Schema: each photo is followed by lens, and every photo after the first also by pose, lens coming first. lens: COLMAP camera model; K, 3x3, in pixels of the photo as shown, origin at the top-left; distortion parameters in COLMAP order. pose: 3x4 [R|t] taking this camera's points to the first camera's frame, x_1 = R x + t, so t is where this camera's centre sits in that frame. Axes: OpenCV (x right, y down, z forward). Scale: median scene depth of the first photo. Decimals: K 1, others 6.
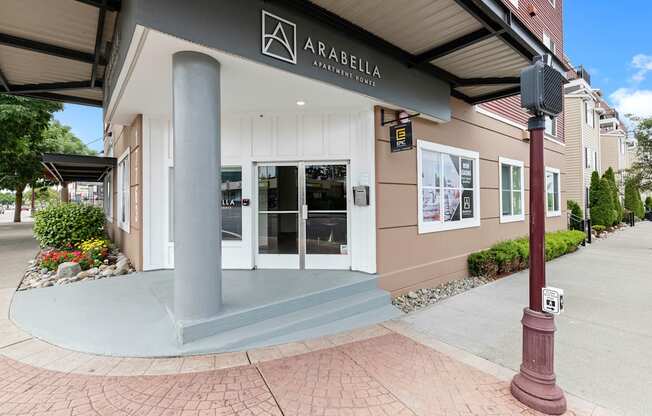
lens RADIAL K [[339.5, 0, 326.0], [0, 339.5, 208.0], [0, 0, 1]] dist [0.000547, -0.000015]
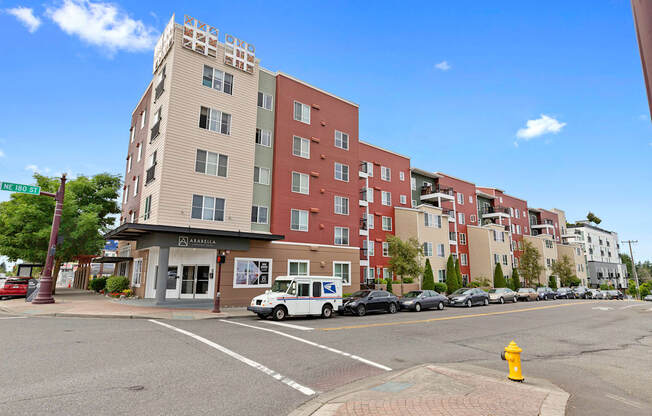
lens RADIAL K [[339.5, 0, 326.0], [0, 339.5, 208.0], [0, 0, 1]] dist [0.000547, -0.000015]
pose [[0.999832, 0.016740, 0.007507, 1.099241], [-0.014861, 0.978915, -0.203727, -0.022269], [-0.010759, 0.203581, 0.978999, -2.251038]]
